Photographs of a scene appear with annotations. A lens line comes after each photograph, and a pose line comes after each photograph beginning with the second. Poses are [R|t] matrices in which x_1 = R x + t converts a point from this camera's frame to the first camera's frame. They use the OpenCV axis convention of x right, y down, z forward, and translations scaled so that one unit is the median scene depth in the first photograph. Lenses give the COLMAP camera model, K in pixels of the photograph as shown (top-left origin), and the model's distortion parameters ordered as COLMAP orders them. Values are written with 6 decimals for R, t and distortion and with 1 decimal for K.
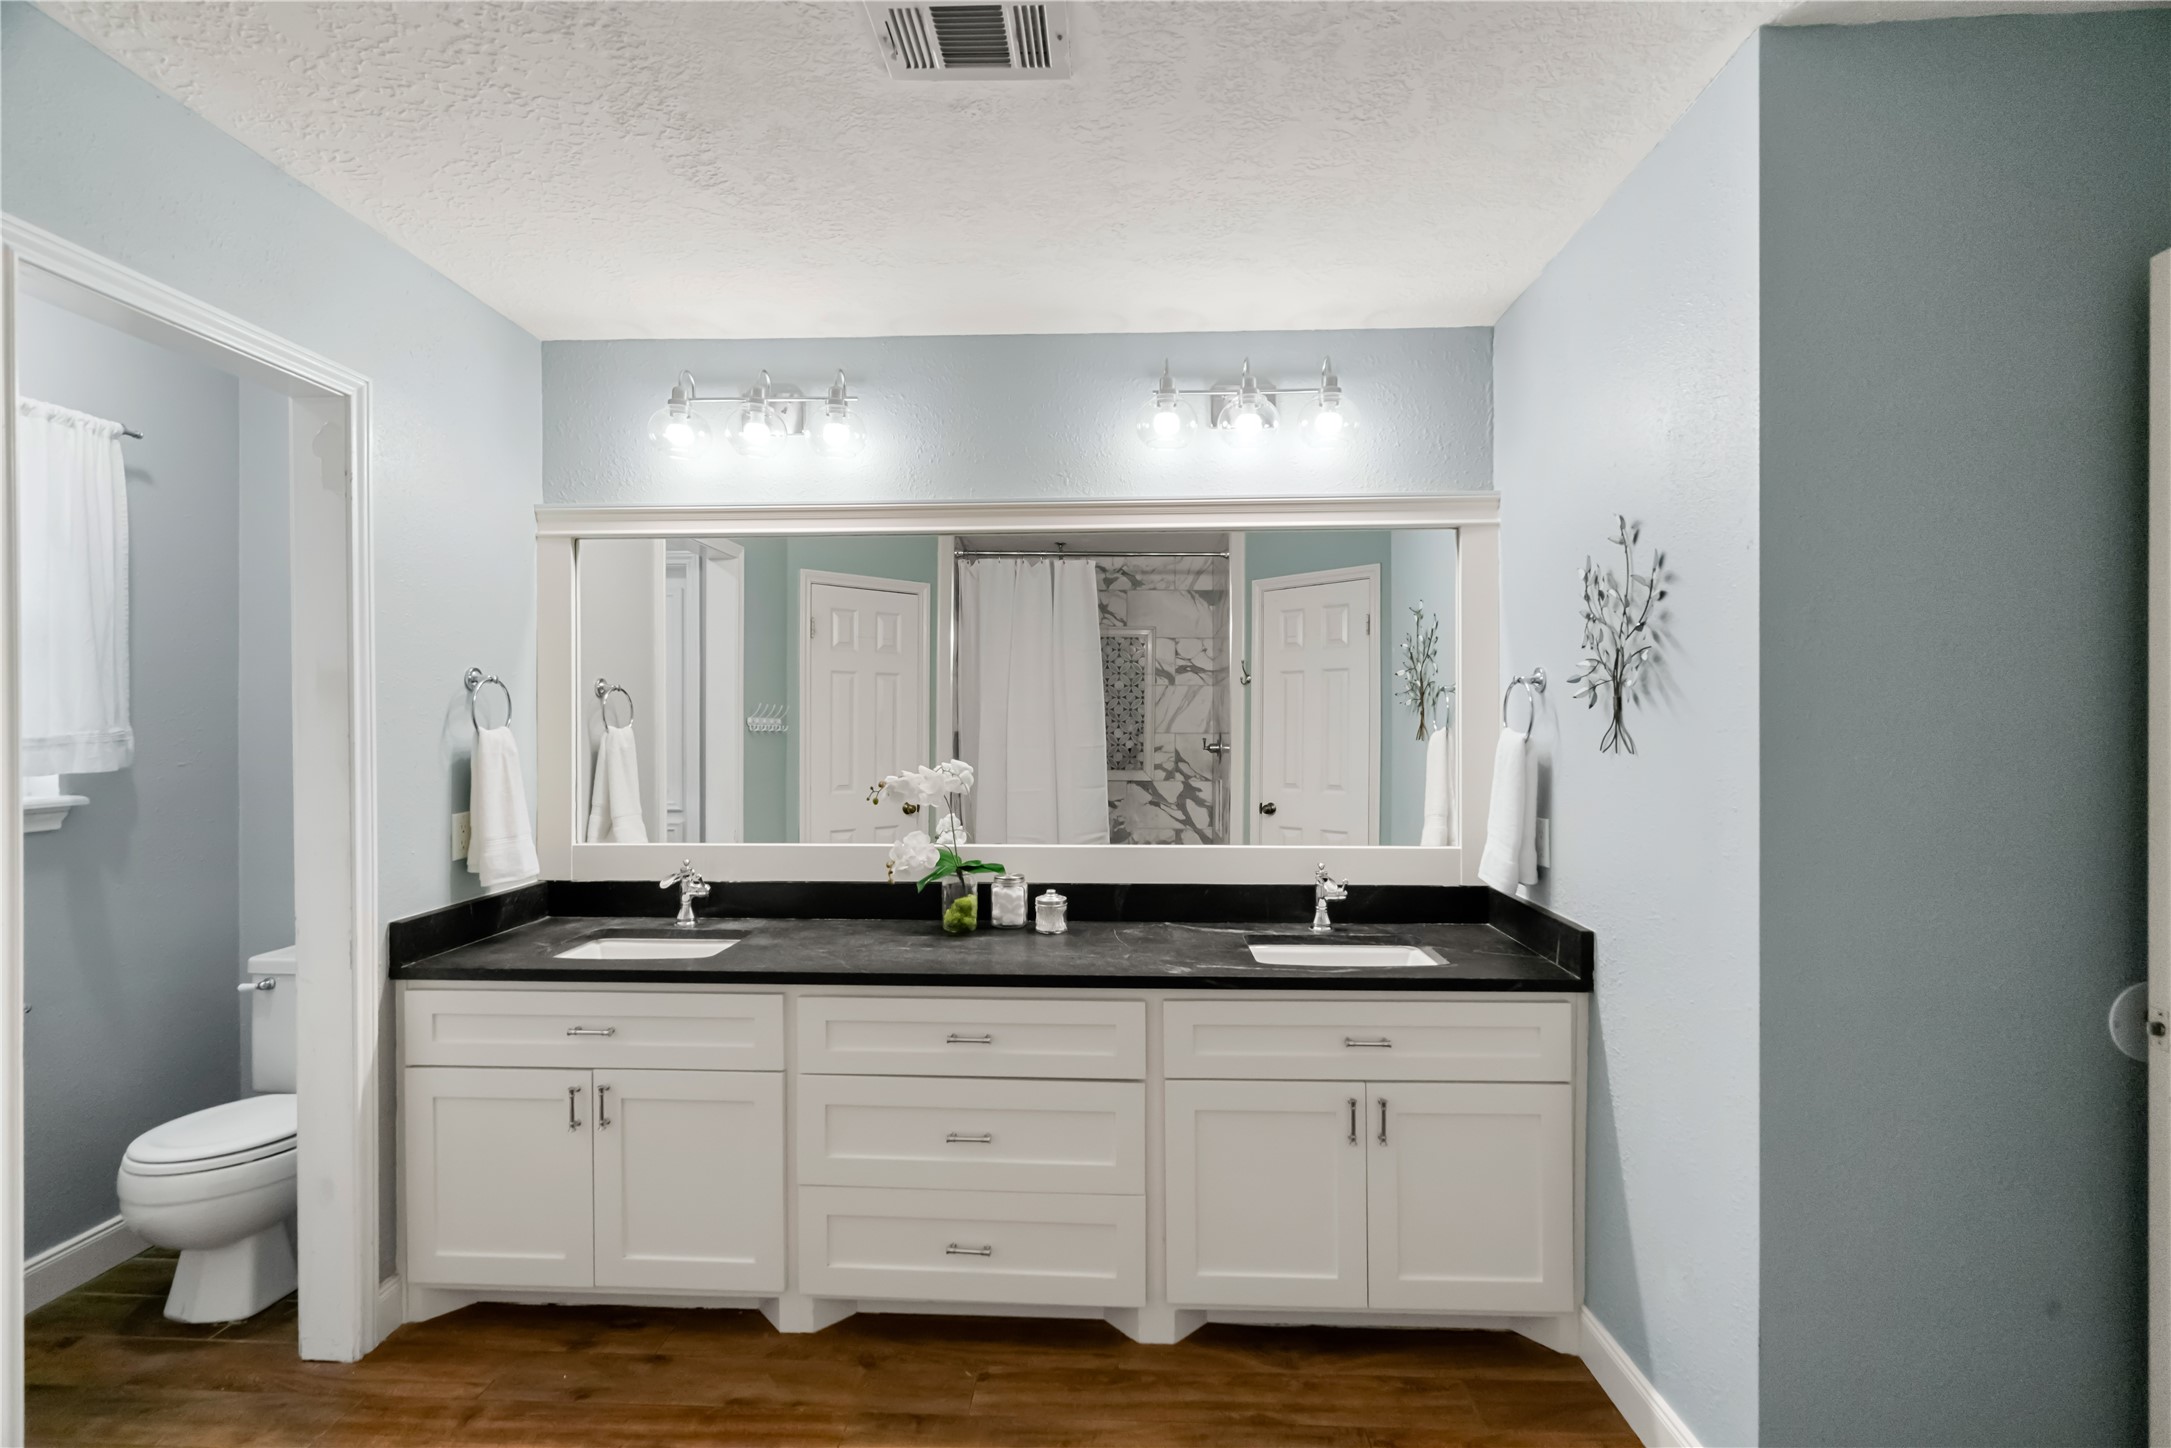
lens RADIAL K [[992.8, 0, 1080.2], [0, 992.8, 730.1], [0, 0, 1]] dist [-0.004788, 0.003894]
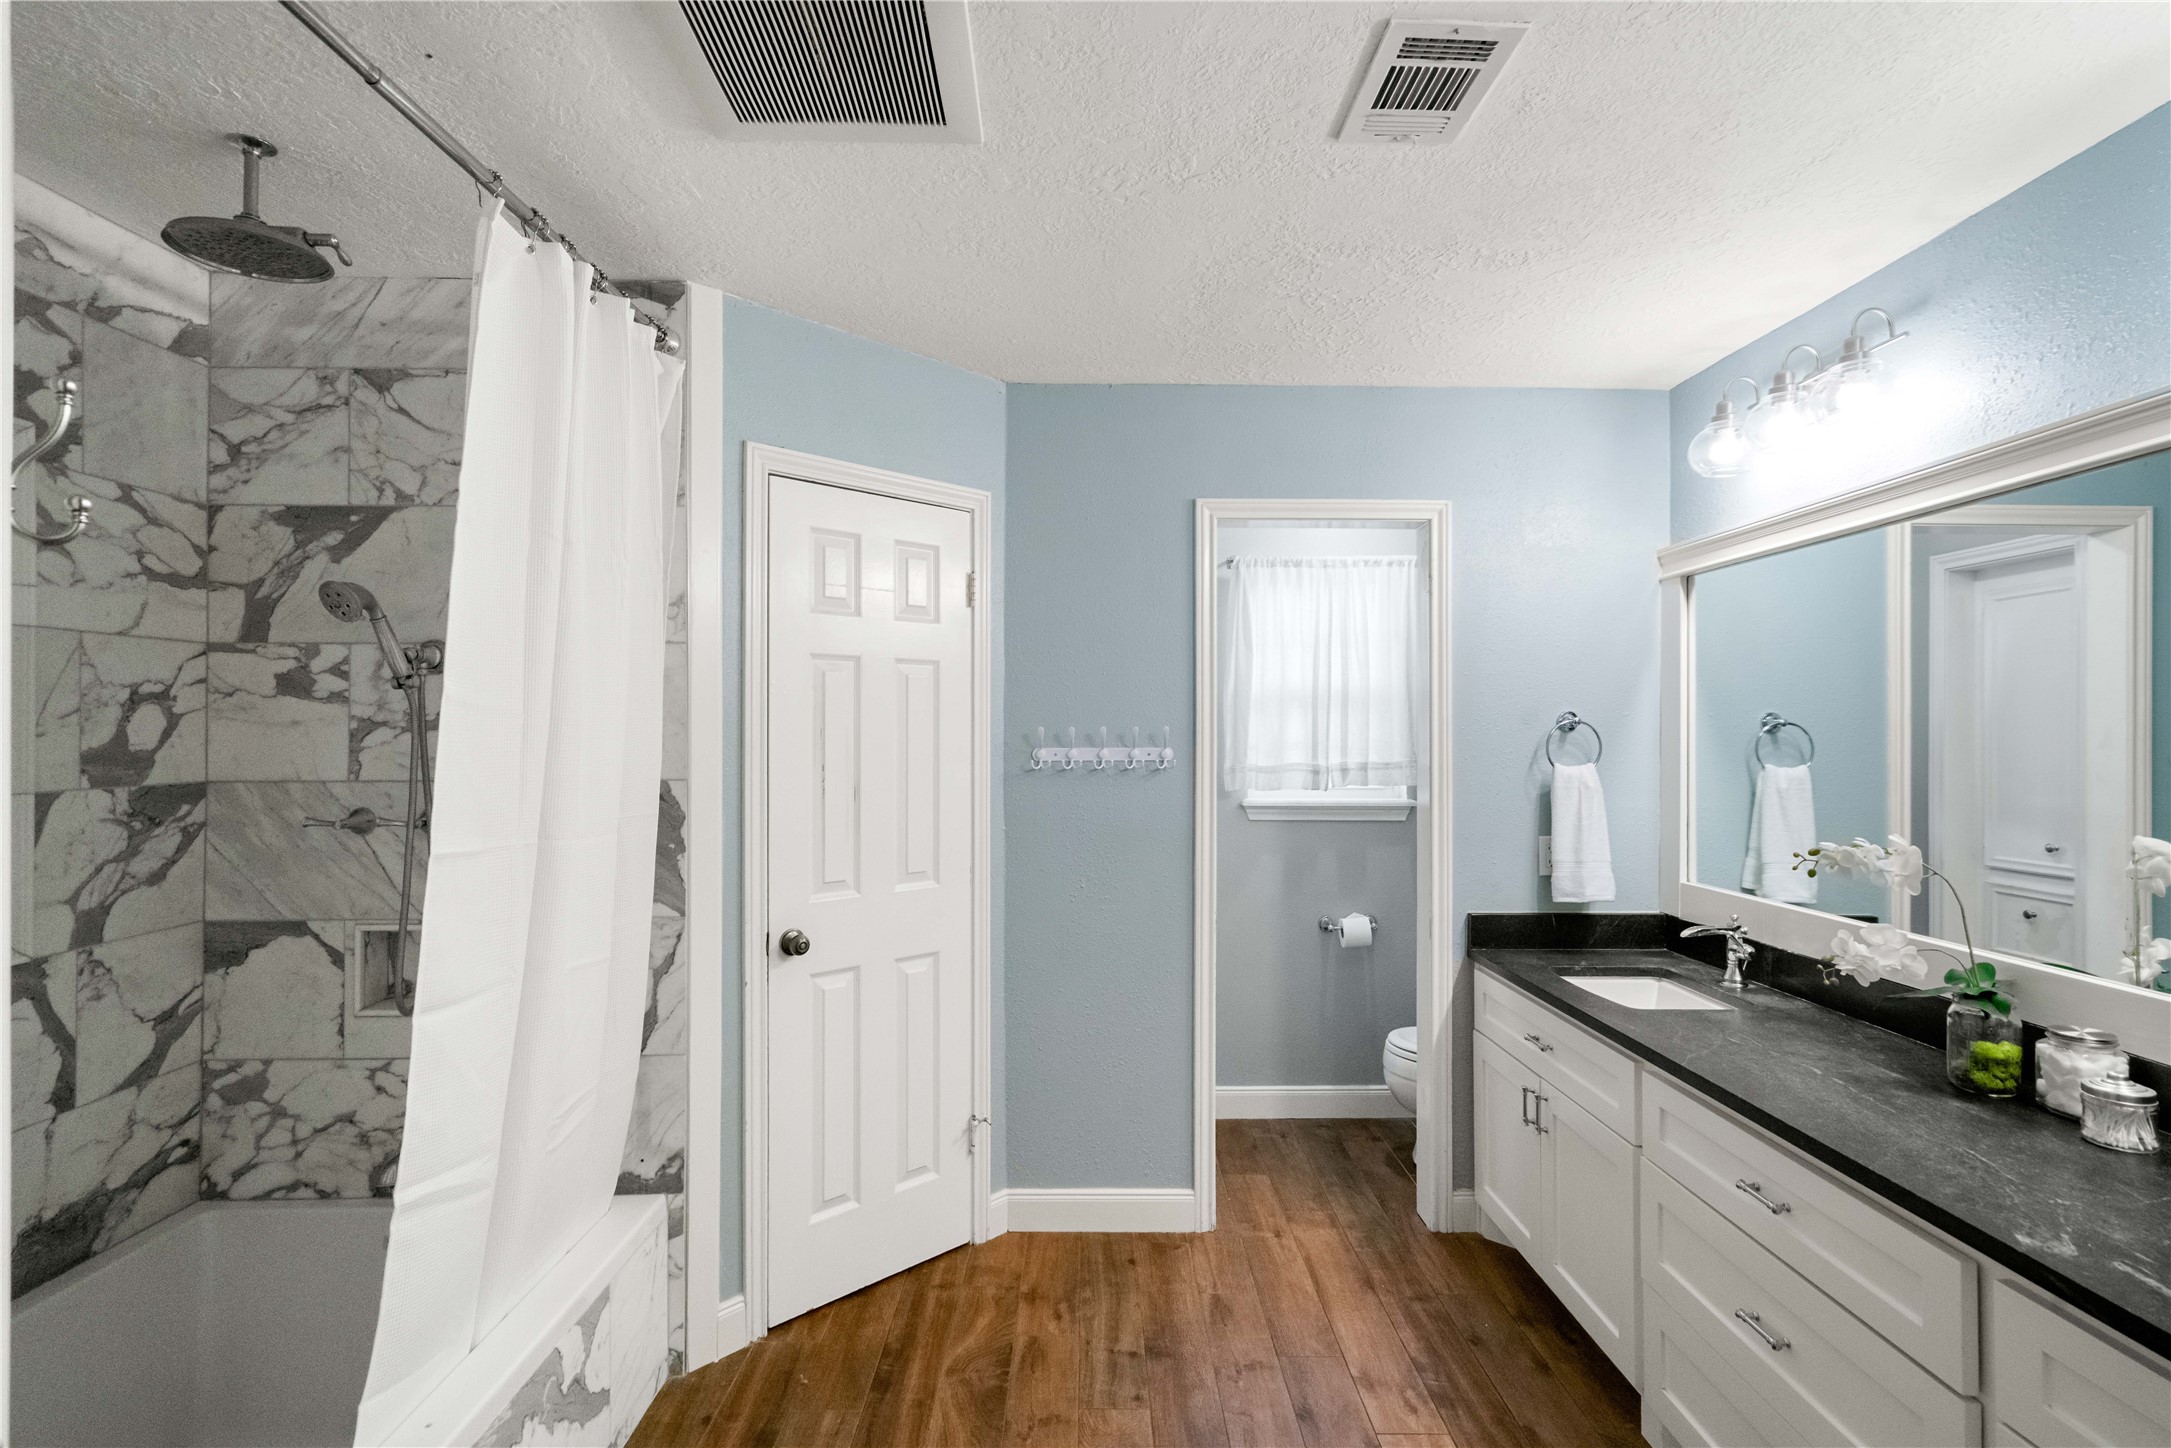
lens RADIAL K [[1034.3, 0, 1075.7], [0, 1034.3, 728.2], [0, 0, 1]] dist [-0.006738, -0.000471]
pose [[0.046117, -0.006404, -0.998915, 0.573268], [-0.014573, 0.999869, -0.007083, -0.027272], [0.998830, 0.014884, 0.046018, 0.388653]]
